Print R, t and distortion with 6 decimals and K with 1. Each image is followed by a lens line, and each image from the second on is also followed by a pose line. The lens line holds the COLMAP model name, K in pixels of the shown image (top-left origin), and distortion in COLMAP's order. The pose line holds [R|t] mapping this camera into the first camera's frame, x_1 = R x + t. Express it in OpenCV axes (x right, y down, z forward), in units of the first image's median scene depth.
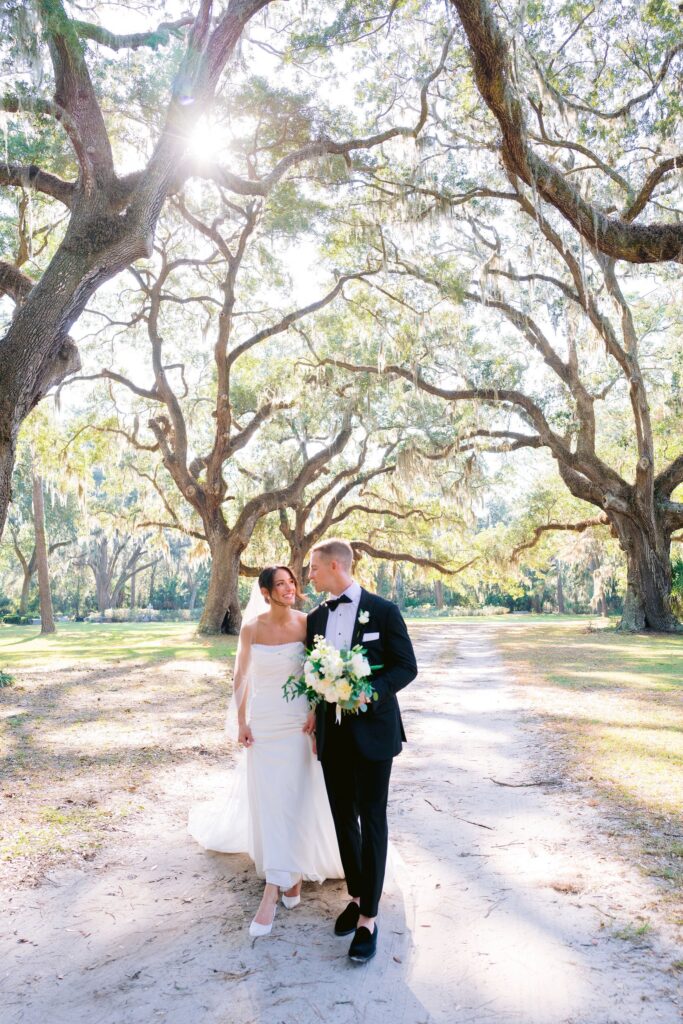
lens RADIAL K [[771.3, 0, 355.1], [0, 771.3, 514.4], [0, 0, 1]] dist [0.005220, -0.001963]
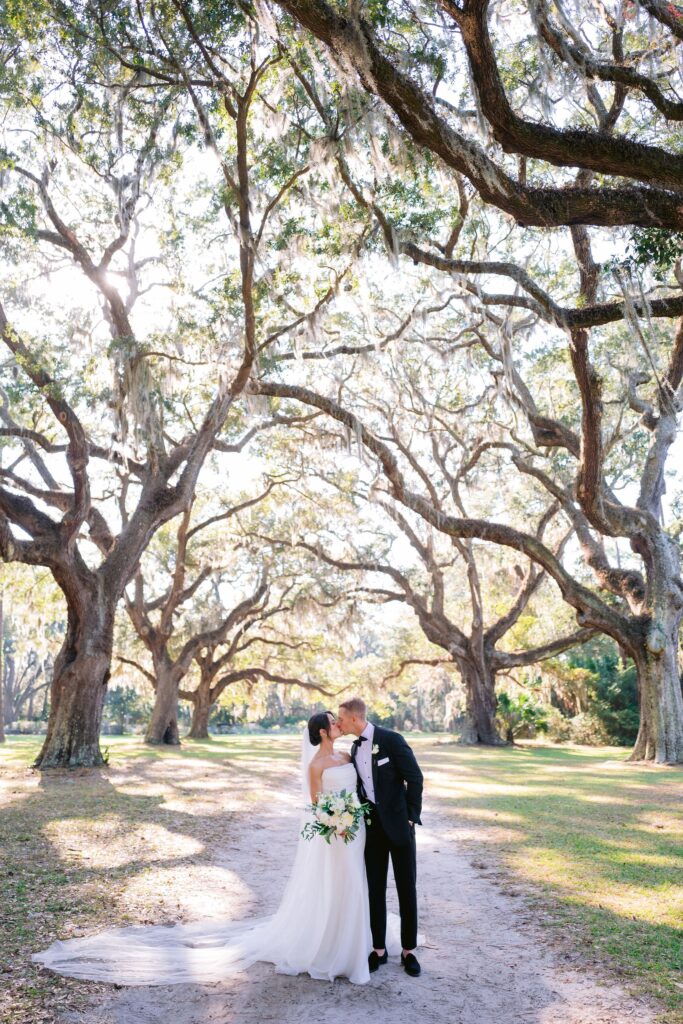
lens RADIAL K [[771.3, 0, 355.1], [0, 771.3, 514.4], [0, 0, 1]] dist [0.005220, -0.001963]
pose [[0.984253, 0.057900, 0.167012, -0.074276], [-0.033043, 0.988444, -0.147944, -0.034916], [-0.173648, 0.140096, 0.974792, -0.291827]]
